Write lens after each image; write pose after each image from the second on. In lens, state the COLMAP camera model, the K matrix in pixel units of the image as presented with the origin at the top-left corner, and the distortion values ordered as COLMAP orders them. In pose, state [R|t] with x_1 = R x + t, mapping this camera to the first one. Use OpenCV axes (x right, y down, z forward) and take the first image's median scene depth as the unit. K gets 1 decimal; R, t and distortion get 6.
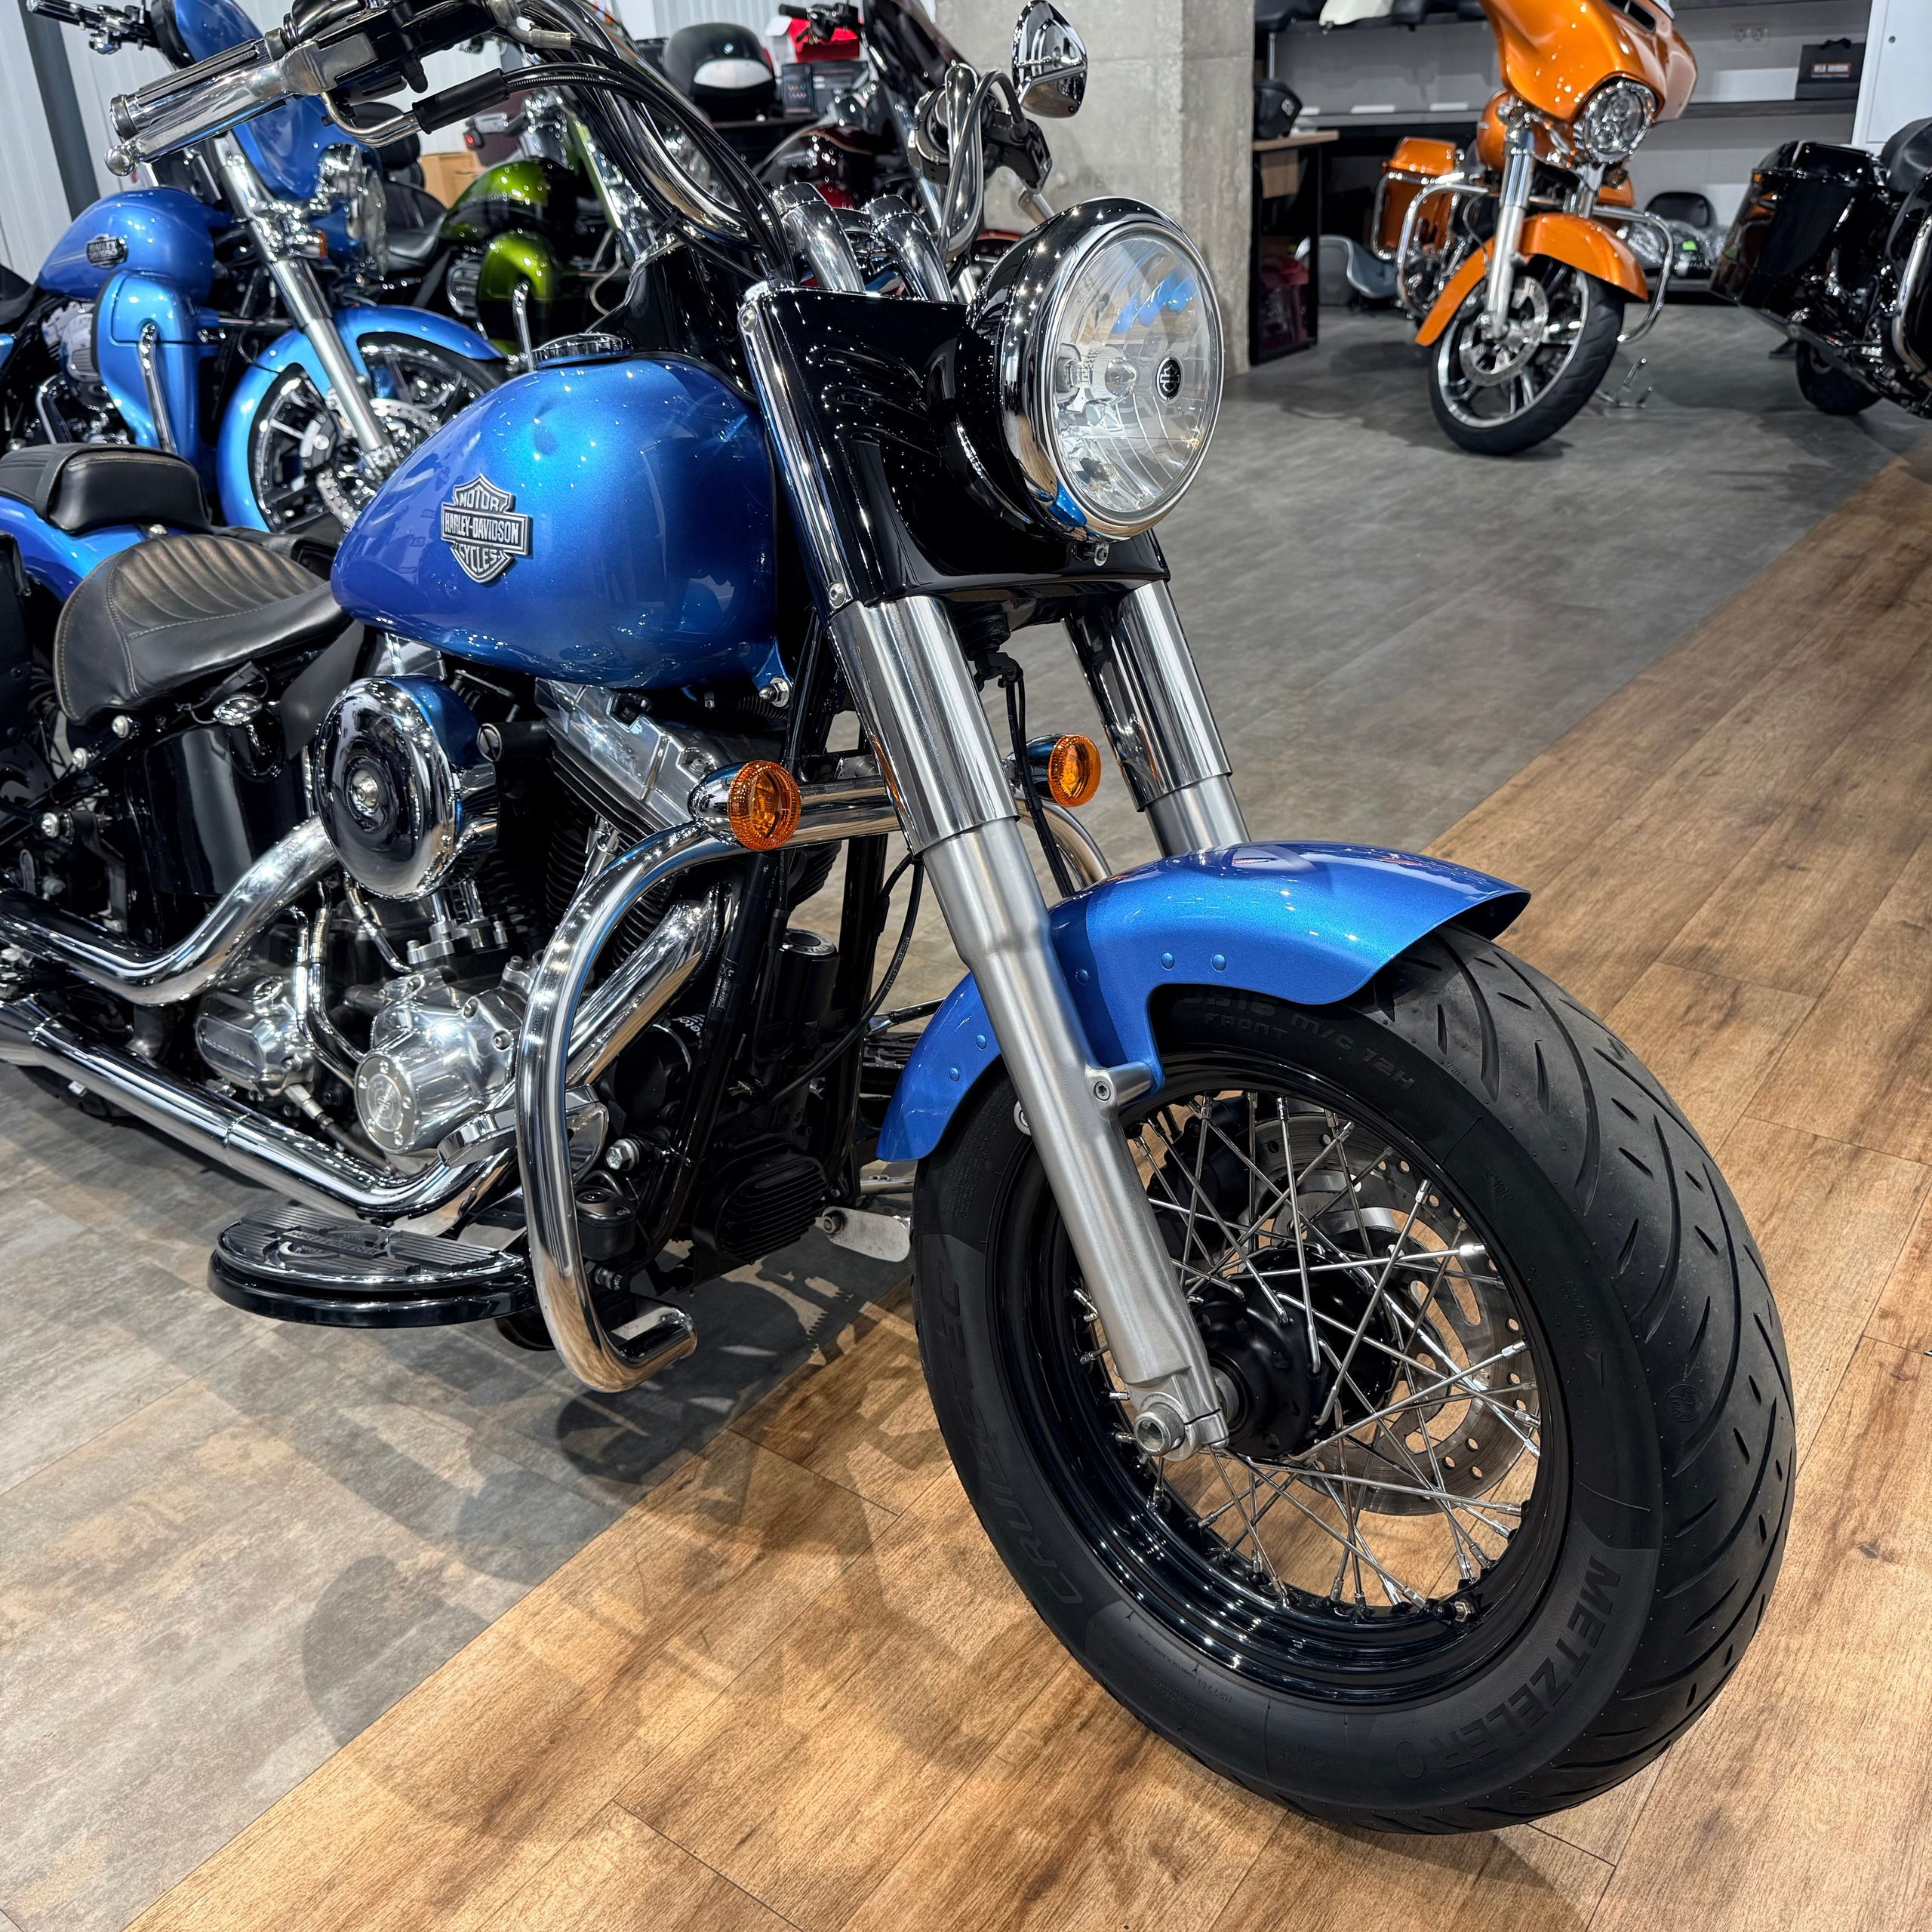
lens RADIAL K [[1800.8, 0, 966.7], [0, 1800.8, 954.1], [0, 0, 1]] dist [0.075678, -0.157719]
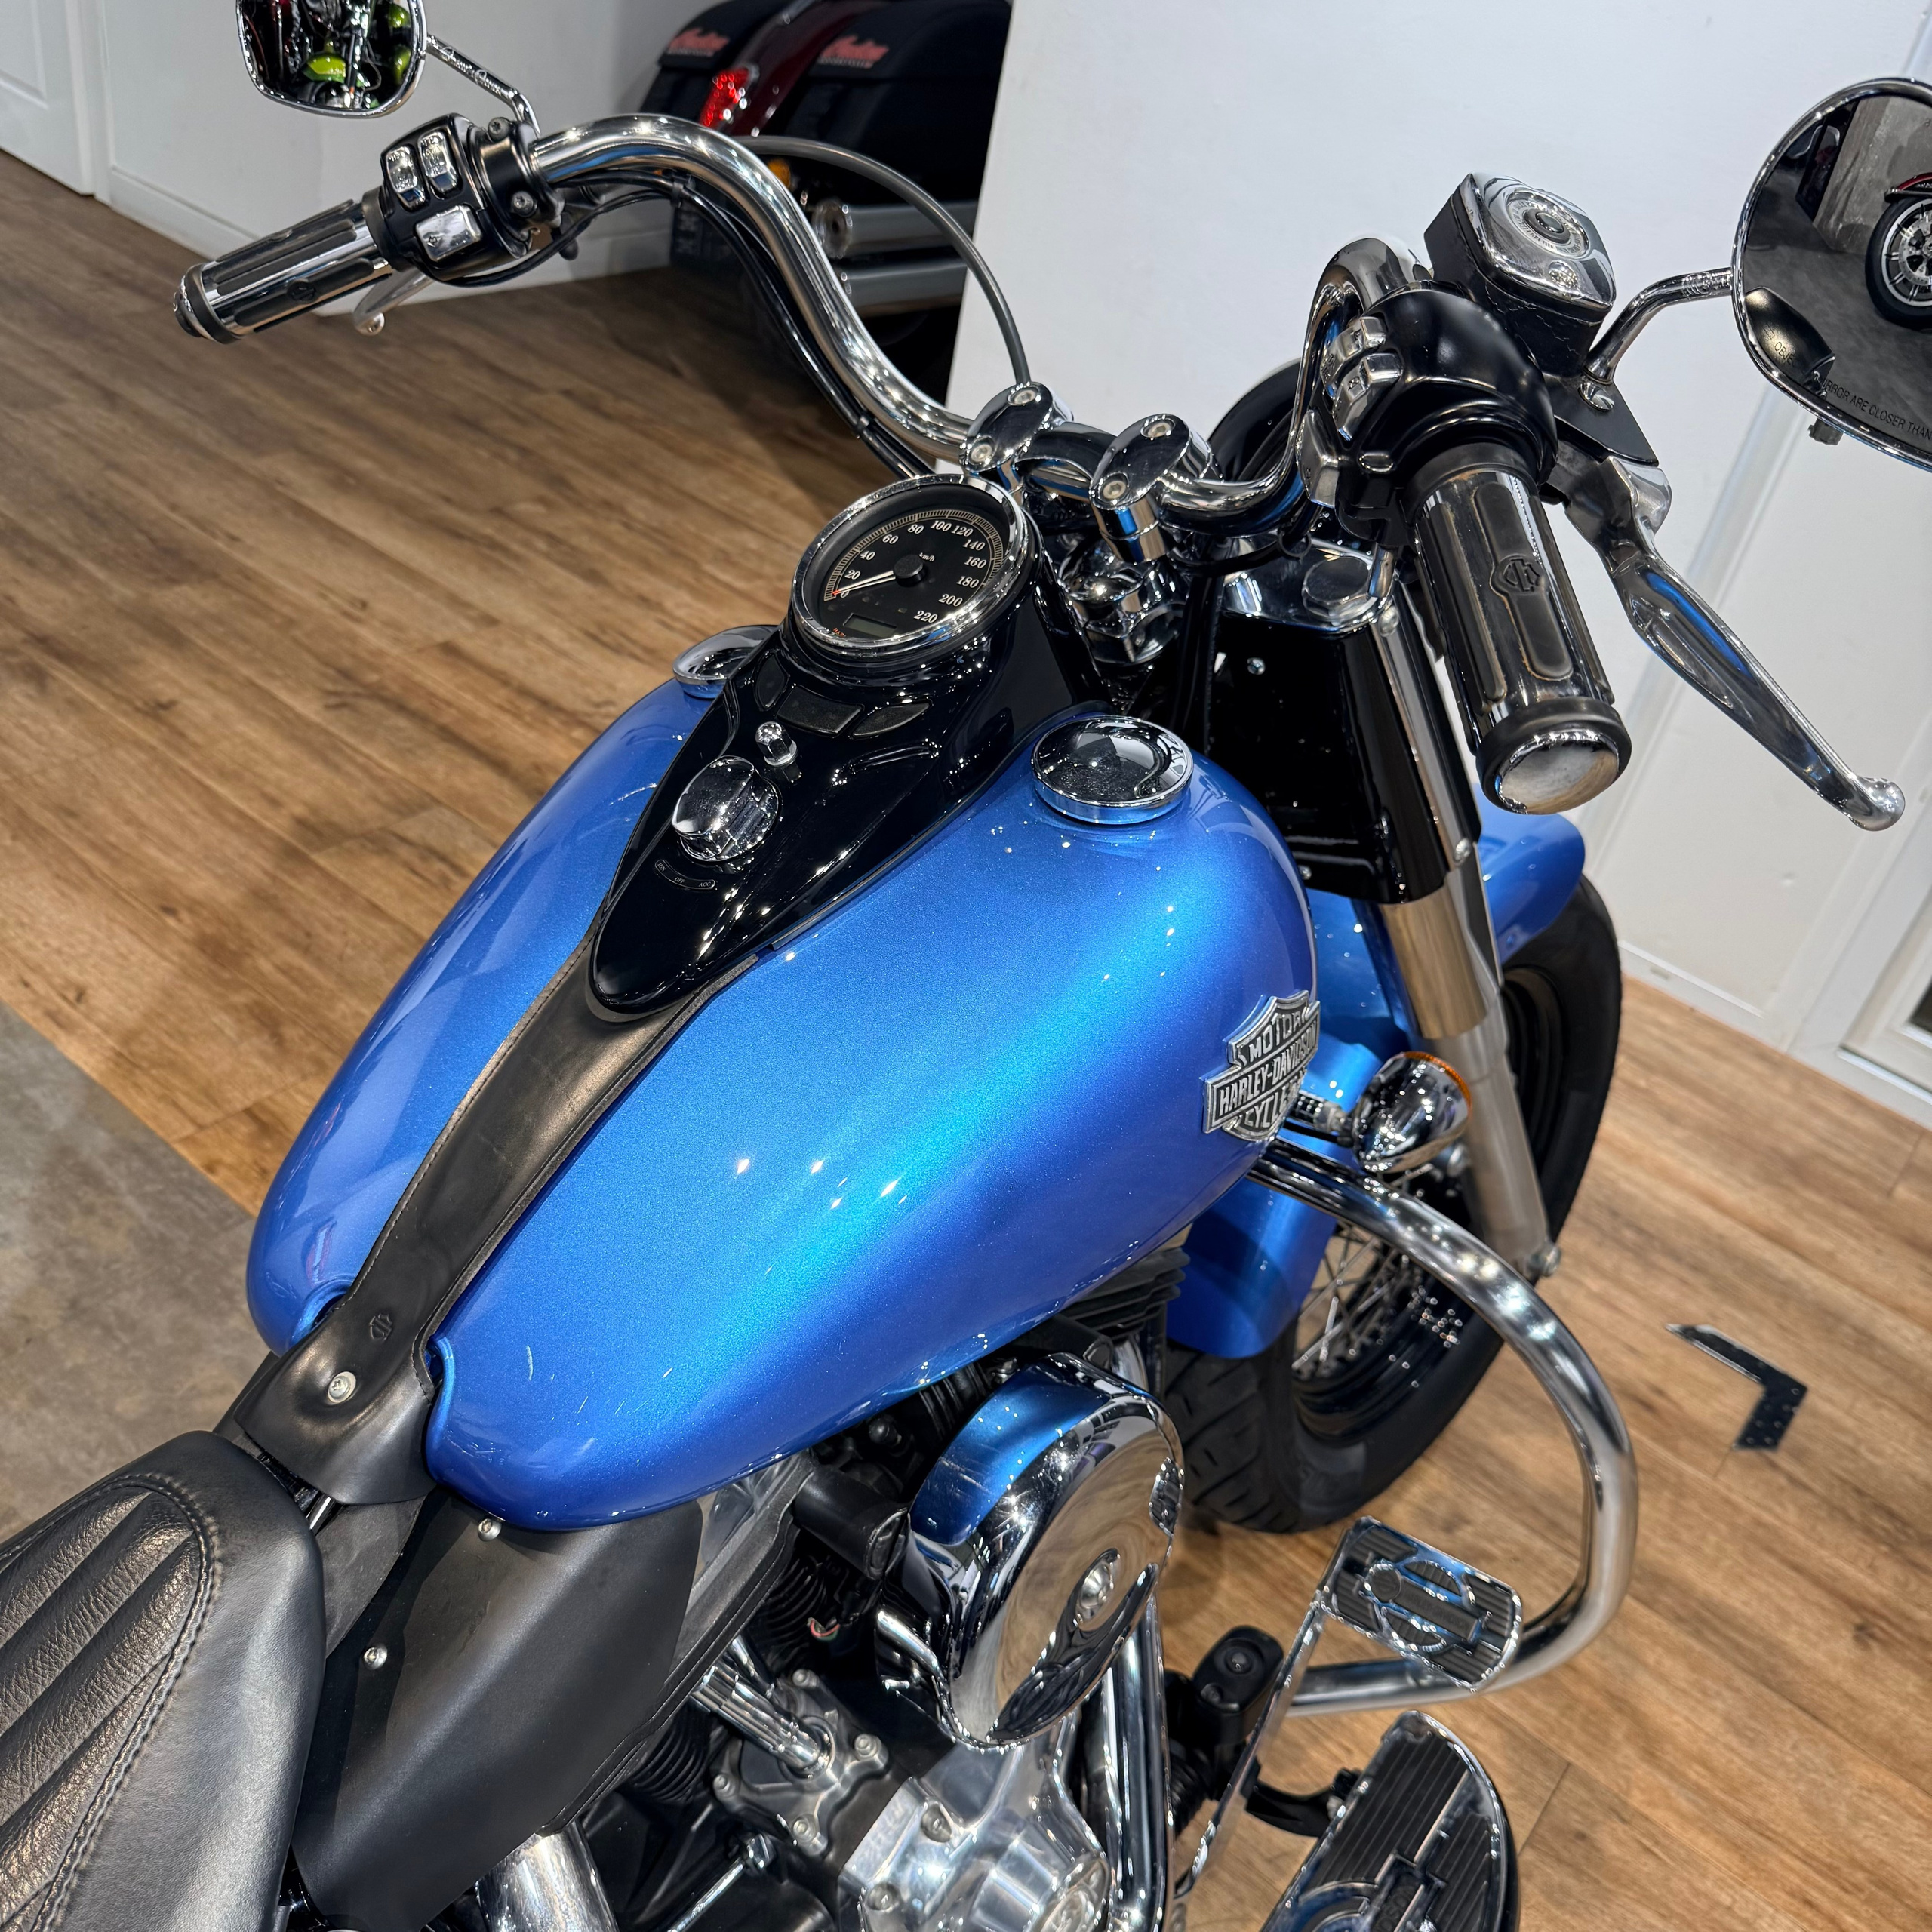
lens RADIAL K [[1830.5, 0, 963.3], [0, 1830.5, 967.8], [0, 0, 1]] dist [0.011008, -0.039350]
pose [[0.020166, -0.542111, 0.840065, -0.652521], [0.278525, 0.810019, 0.516036, -0.515097], [-0.960217, 0.223573, 0.167327, 0.814526]]
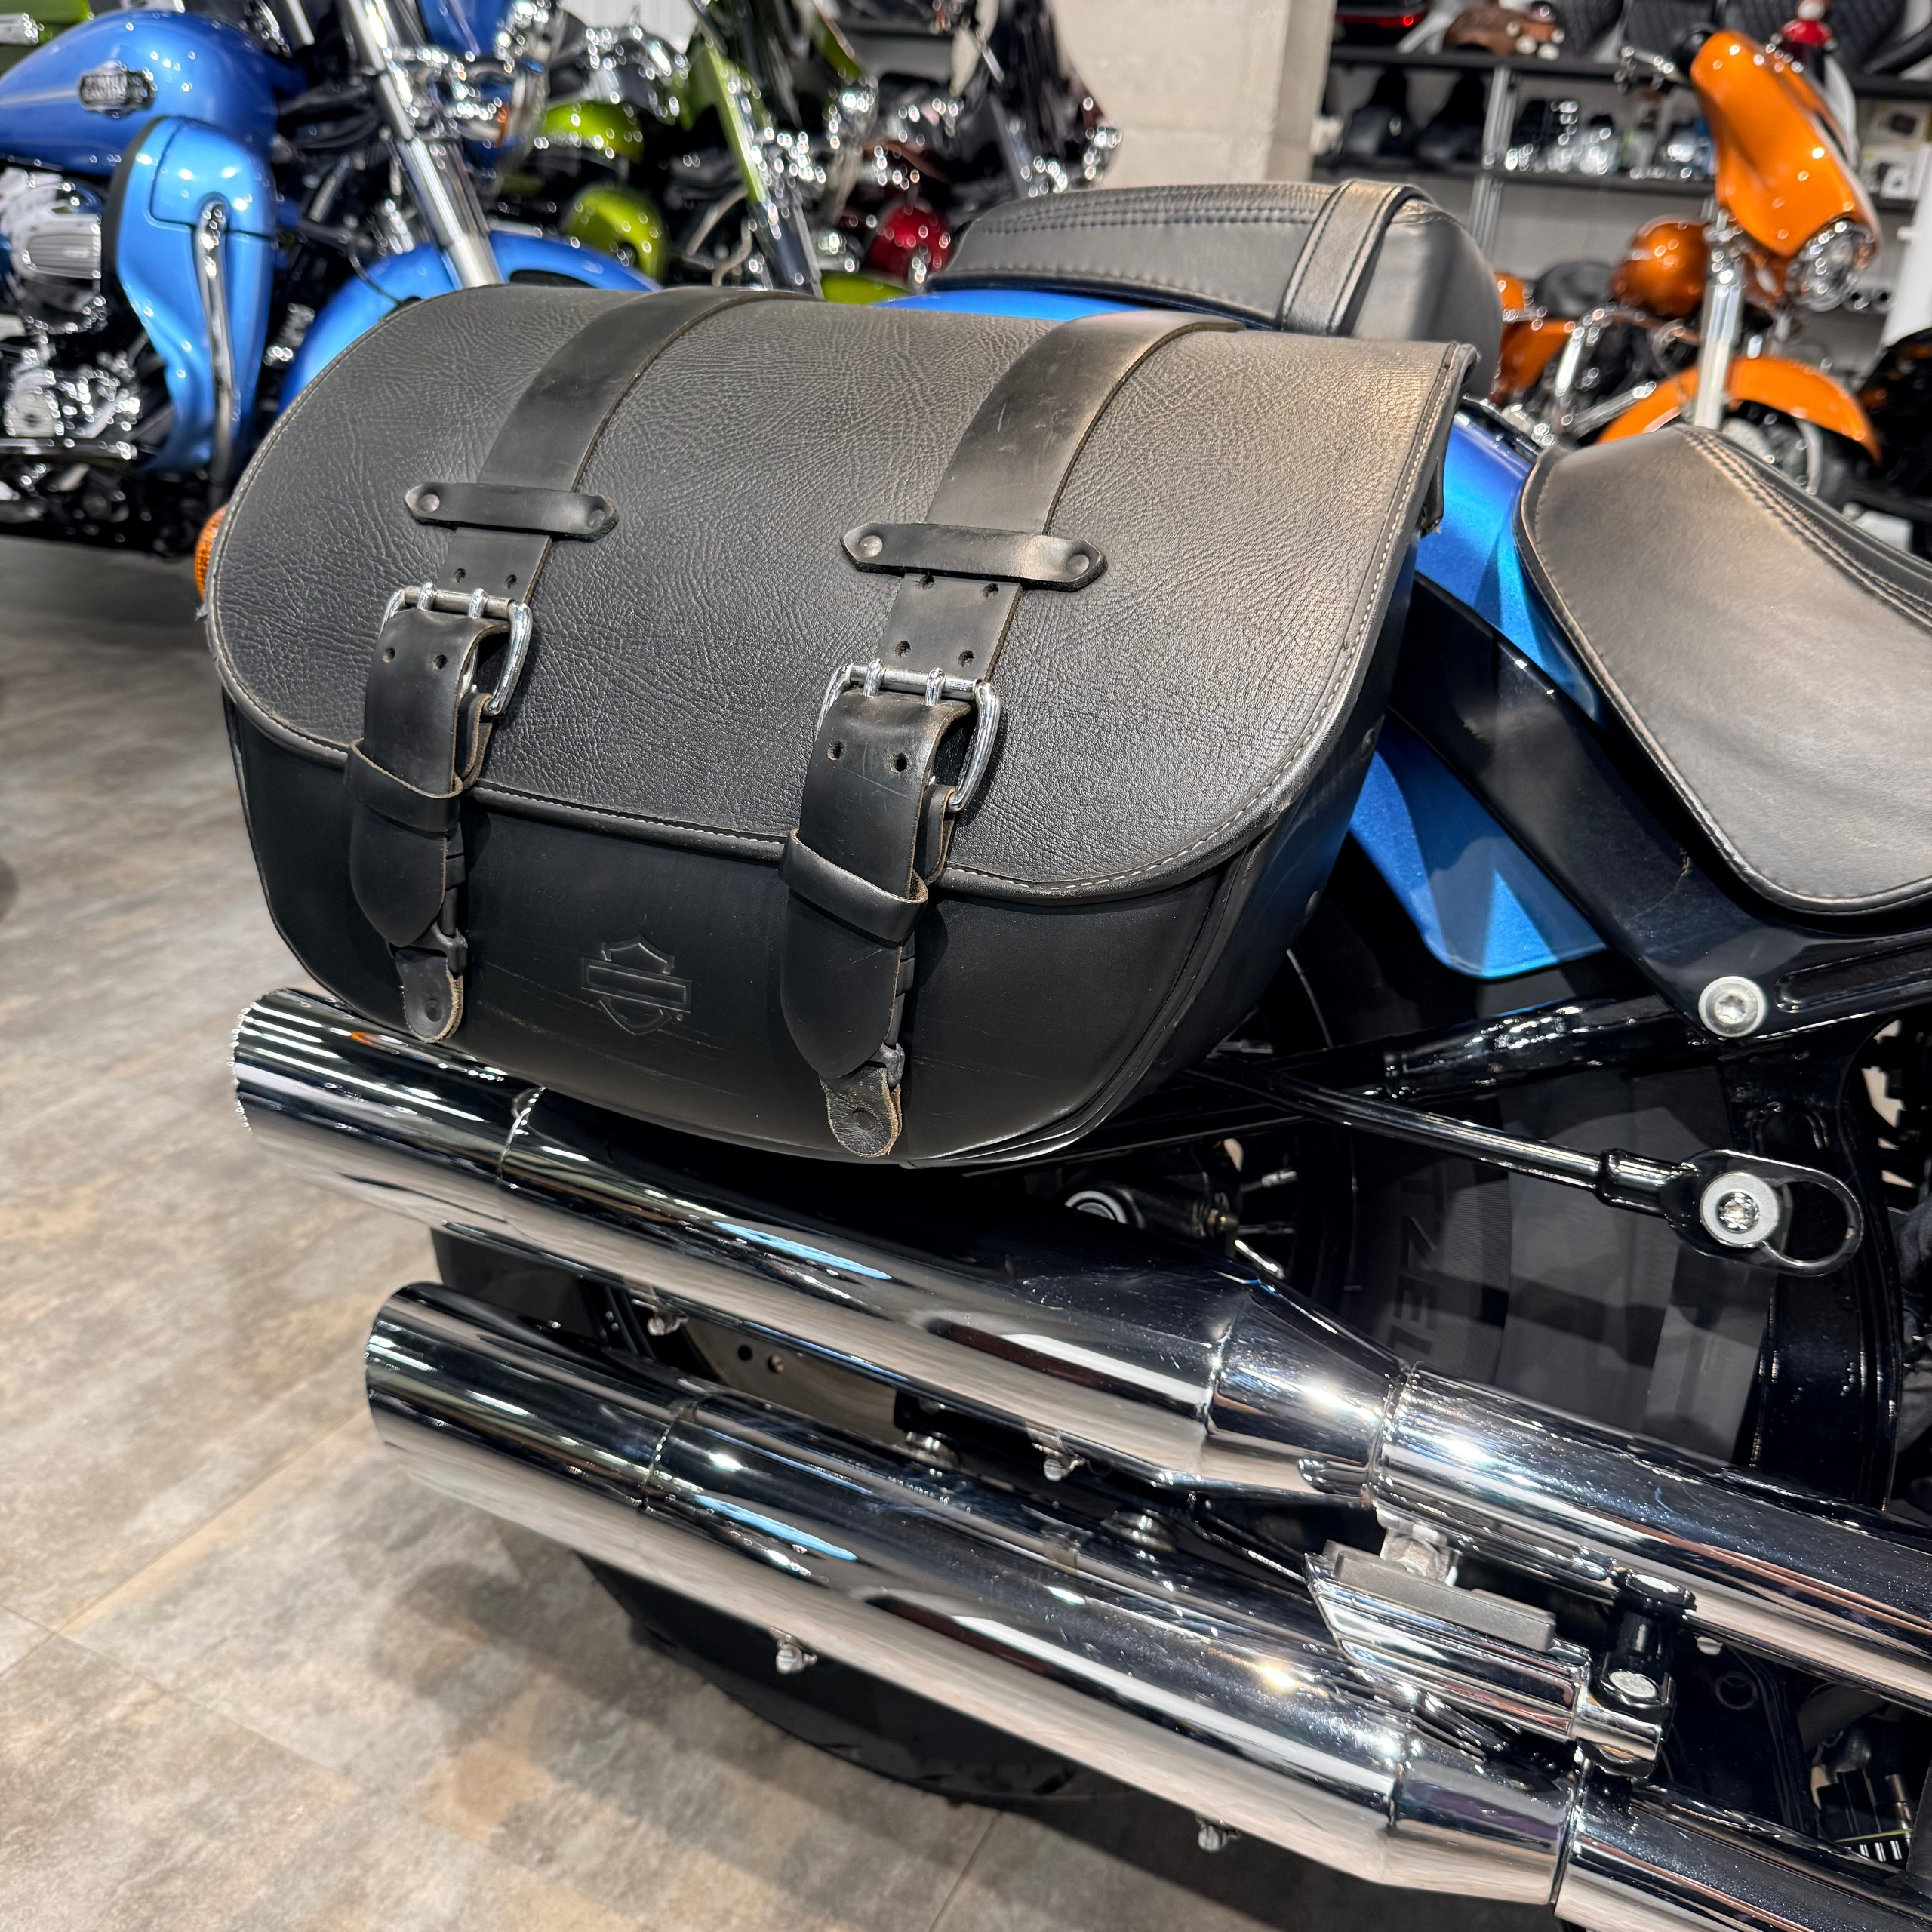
lens RADIAL K [[1838.8, 0, 958.1], [0, 1838.8, 970.1], [0, 0, 1]] dist [0.019354, -0.064754]
pose [[0.970176, 0.053275, 0.236474, -0.825264], [-0.036466, 0.996524, -0.074900, -0.095789], [-0.239643, 0.064043, 0.968747, 0.811357]]
